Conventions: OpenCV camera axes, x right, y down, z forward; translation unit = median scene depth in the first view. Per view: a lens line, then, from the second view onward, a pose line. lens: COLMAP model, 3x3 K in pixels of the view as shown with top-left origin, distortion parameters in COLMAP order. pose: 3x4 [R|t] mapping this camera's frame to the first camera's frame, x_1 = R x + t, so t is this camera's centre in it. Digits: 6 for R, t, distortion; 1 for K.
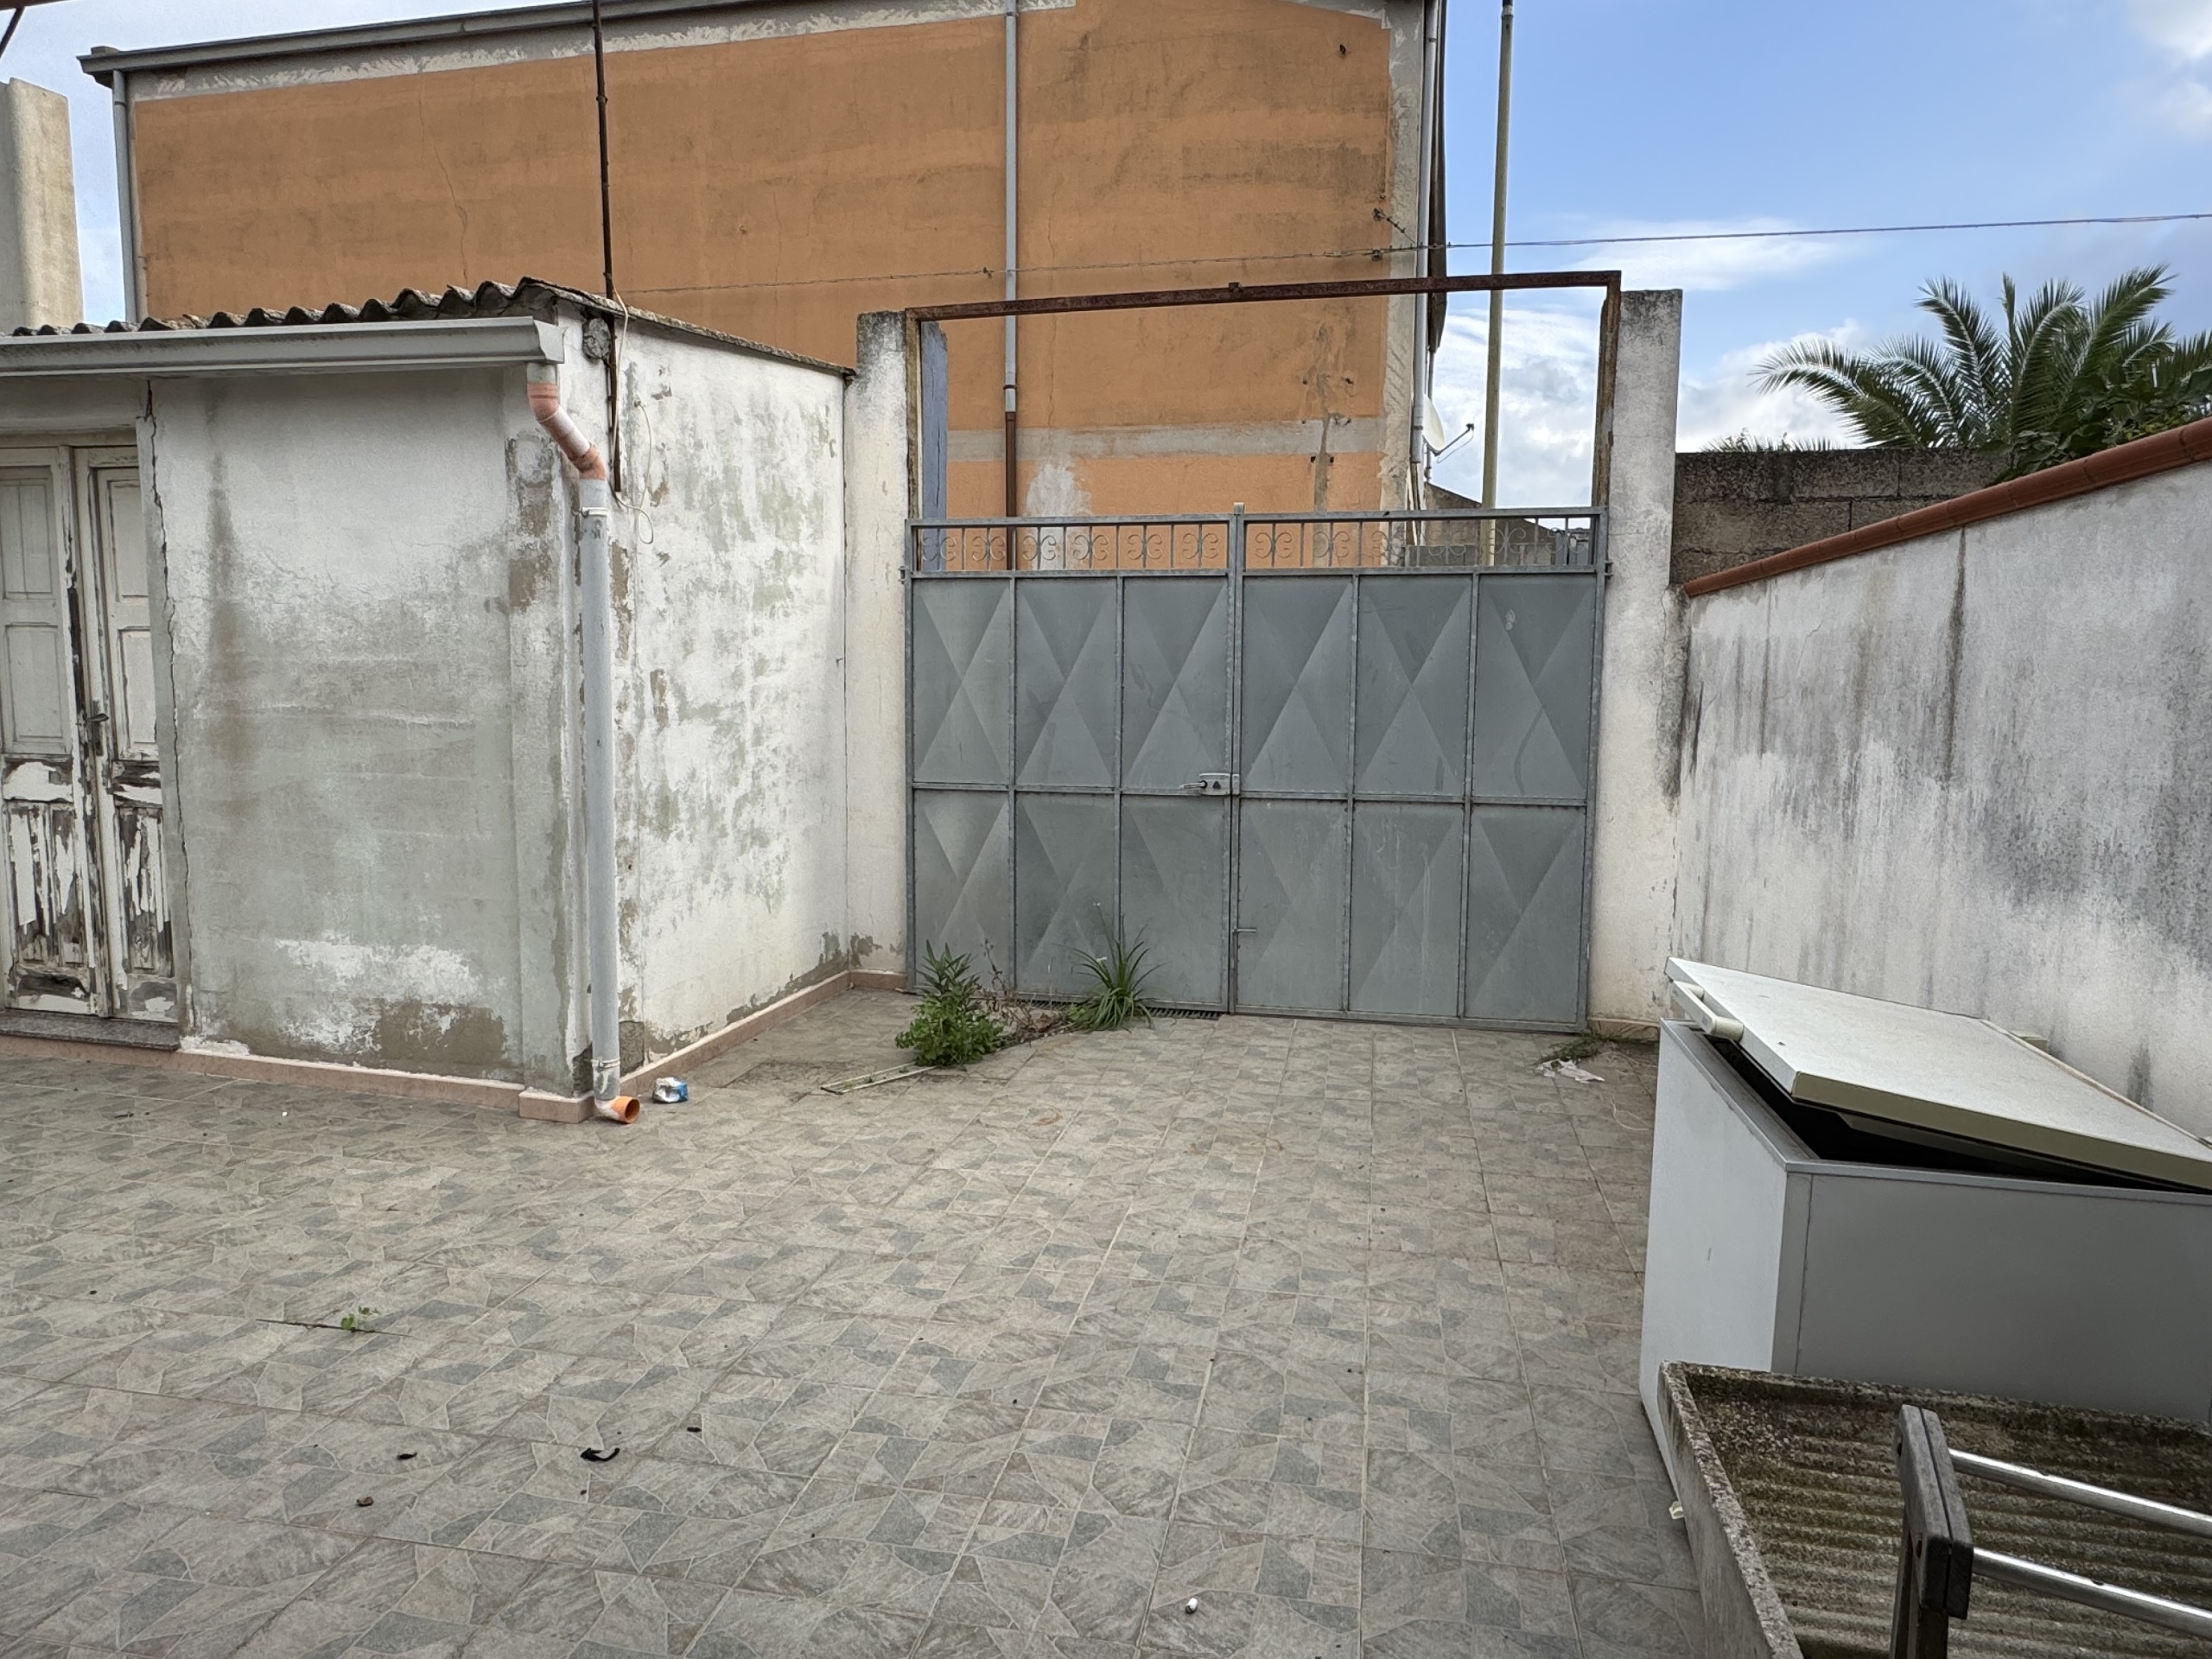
lens RADIAL K [[1404.7, 0, 1104.9], [0, 1404.7, 831.8], [0, 0, 1]] dist [0.006028, 0.001681]
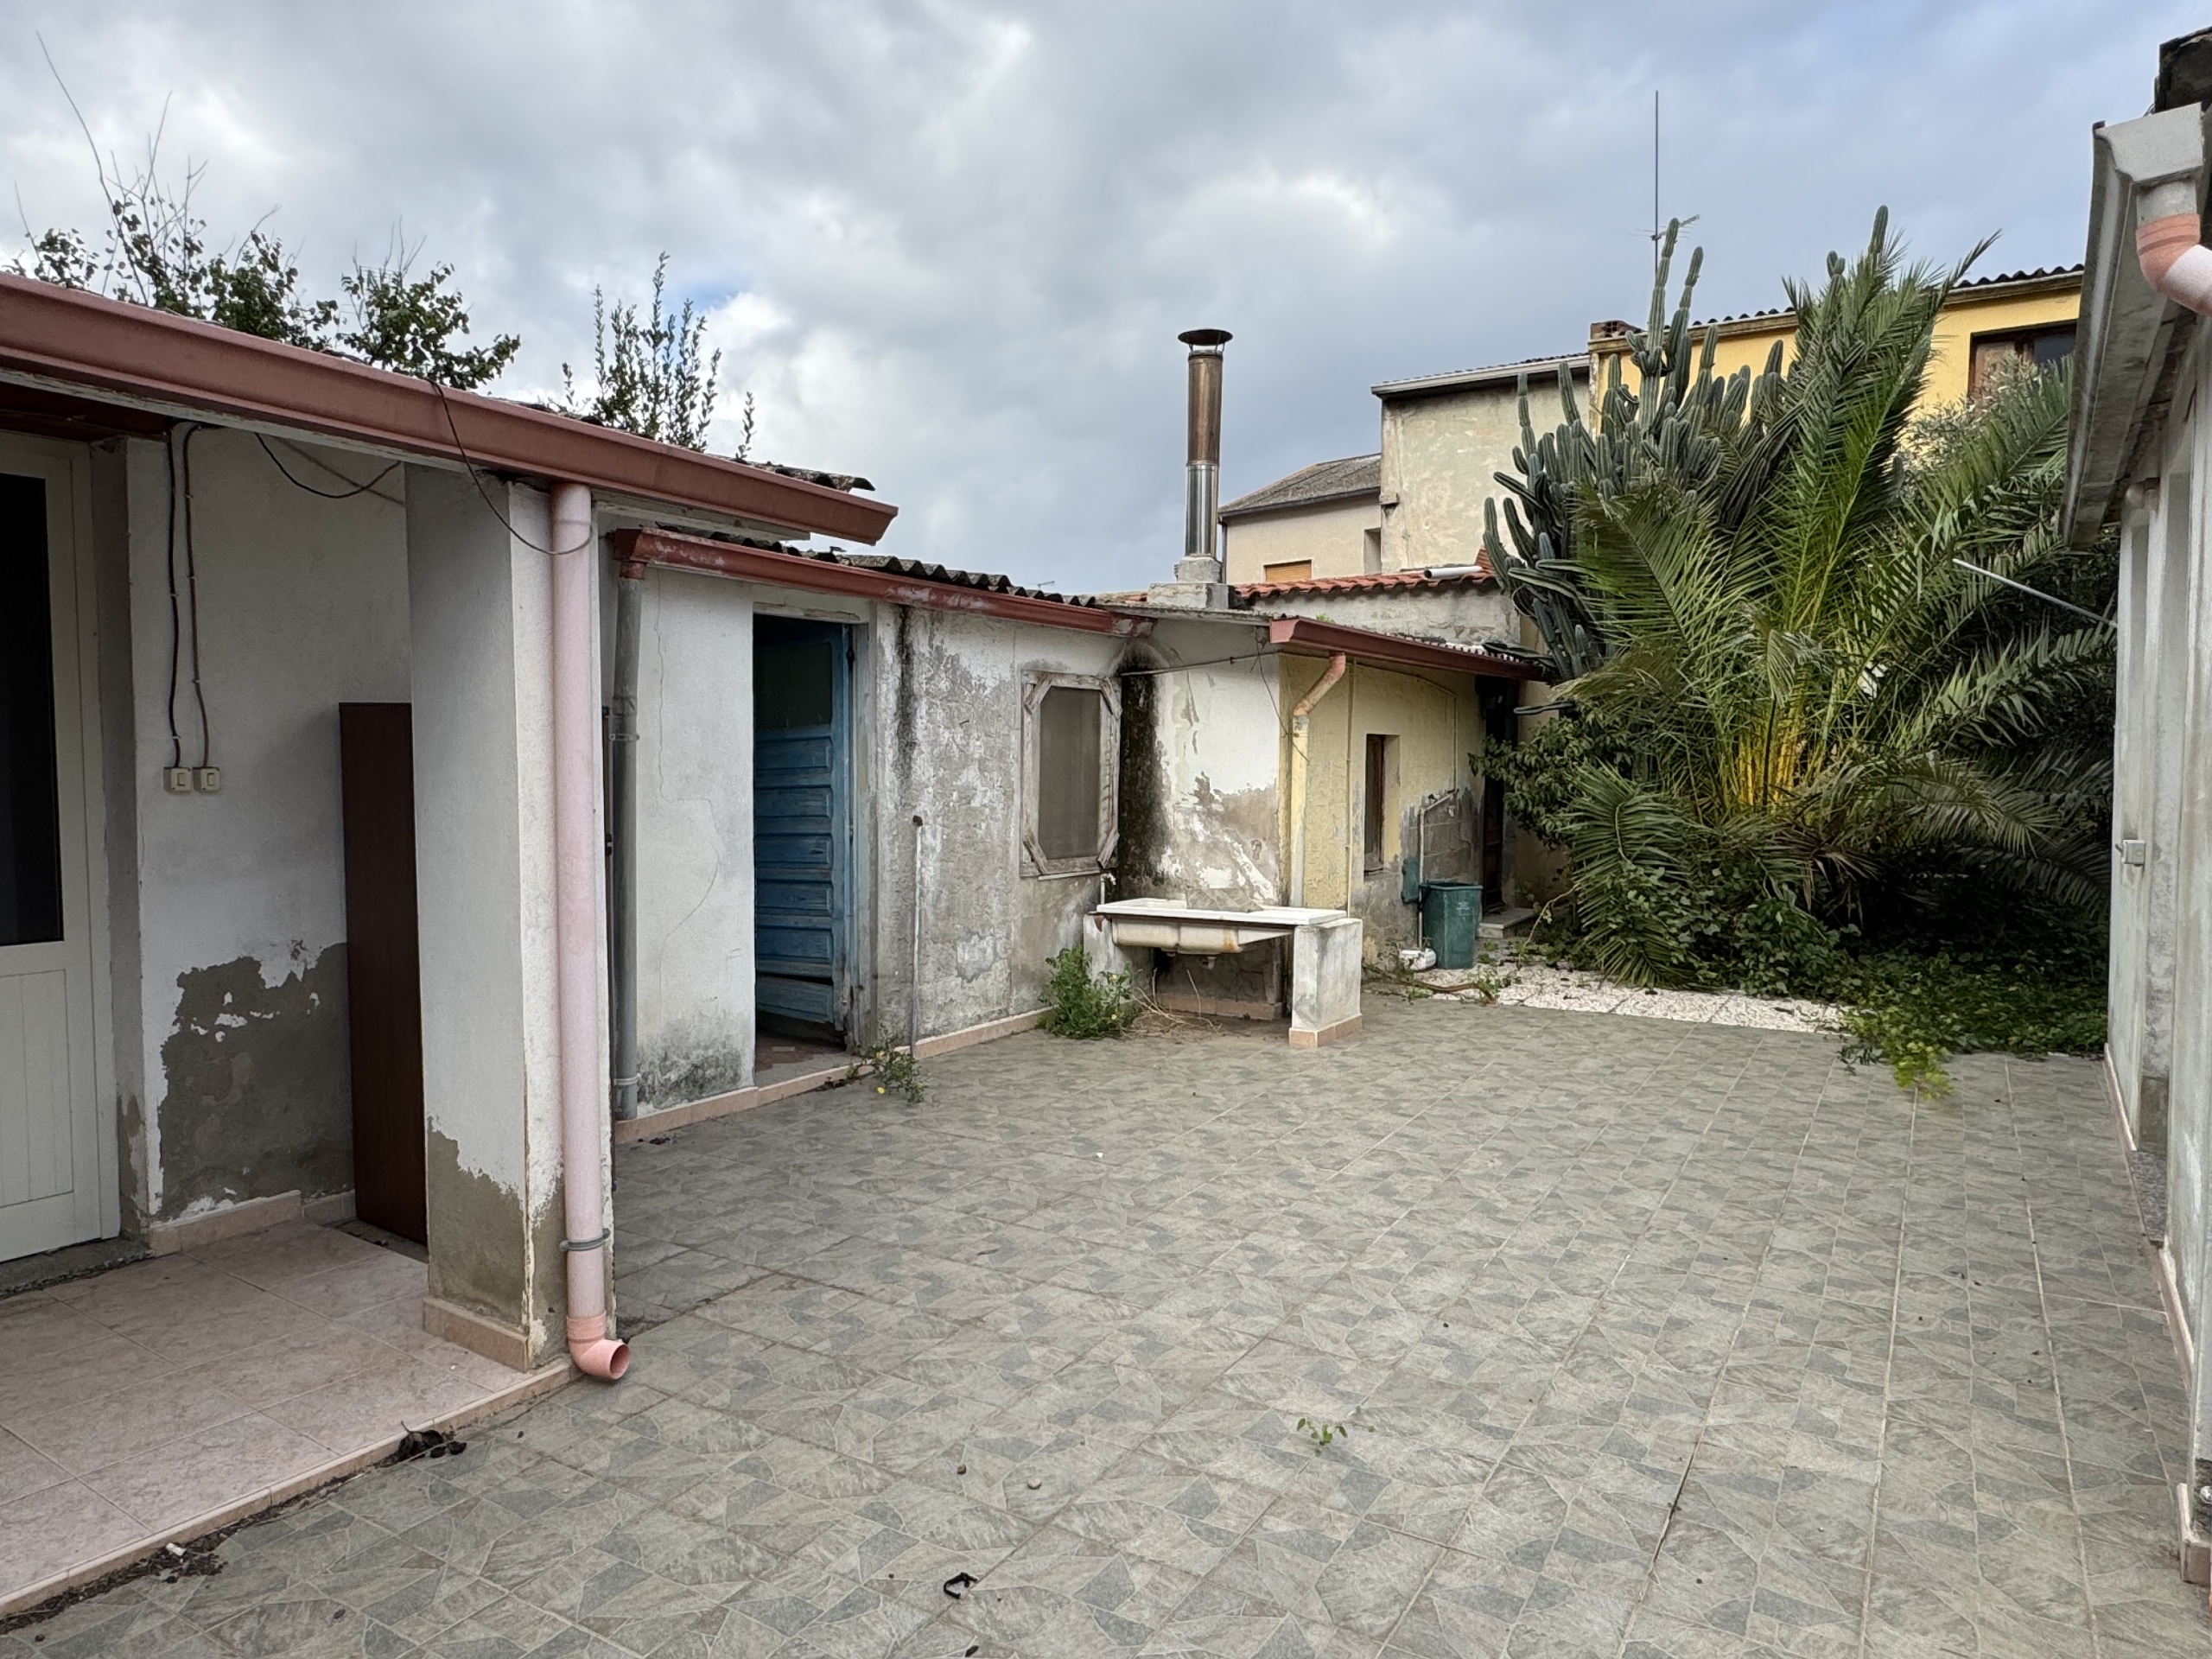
lens RADIAL K [[1404.7, 0, 1106.3], [0, 1404.7, 831.2], [0, 0, 1]] dist [0.006028, 0.001681]
pose [[-0.344922, 0.041320, -0.937721, 0.324389], [-0.102701, 0.991371, 0.081460, -0.096989], [0.932996, 0.124402, -0.337702, 0.951089]]
